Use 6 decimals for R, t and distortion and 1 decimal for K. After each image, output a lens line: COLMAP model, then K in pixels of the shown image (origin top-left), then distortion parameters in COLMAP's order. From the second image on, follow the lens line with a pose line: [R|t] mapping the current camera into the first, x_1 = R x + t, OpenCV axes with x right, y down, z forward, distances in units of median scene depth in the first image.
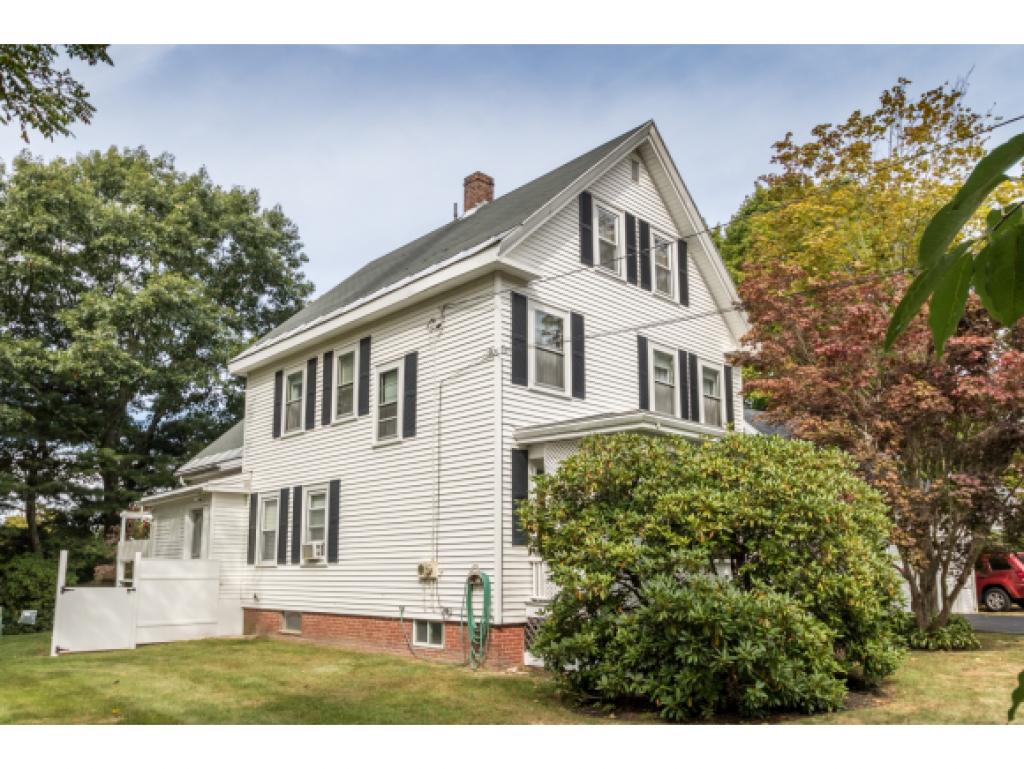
lens RADIAL K [[771.0, 0, 511.5], [0, 771.0, 424.1], [0, 0, 1]] dist [0.007583, 0.000599]
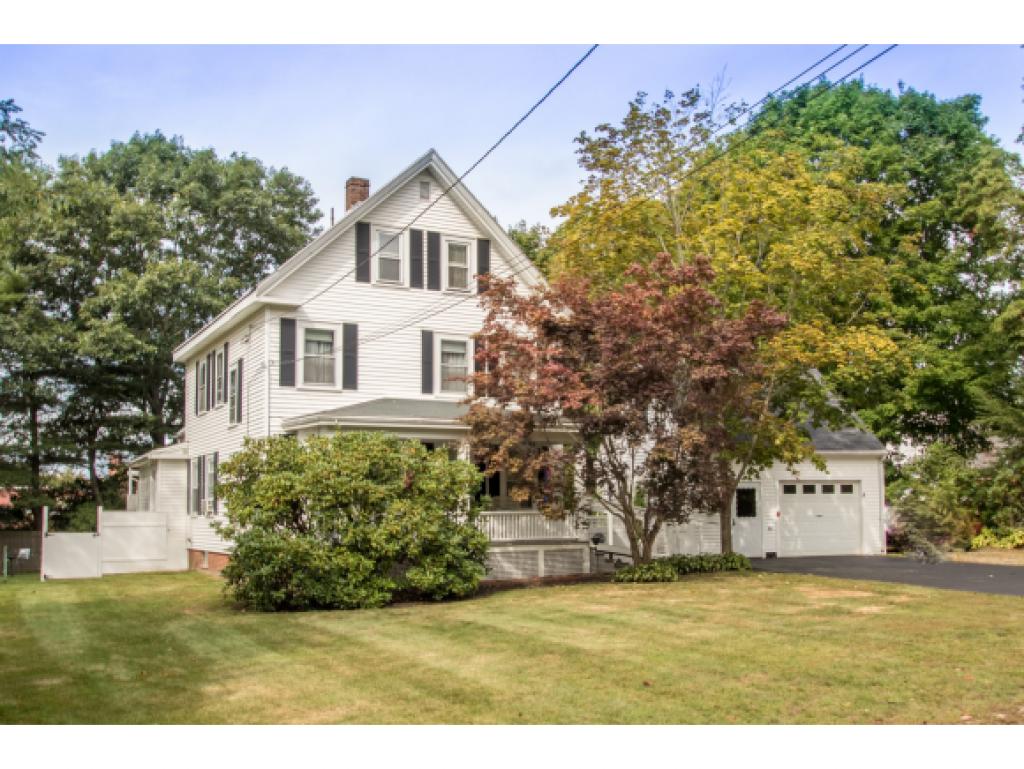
lens RADIAL K [[975.2, 0, 512.0], [0, 975.2, 384.5], [0, 0, 1]] dist [-0.001514, -0.004814]
pose [[0.969080, -0.040903, -0.243334, 0.664255], [0.055357, 0.997067, 0.052857, -0.100337], [0.240458, -0.064693, 0.968501, -0.475651]]
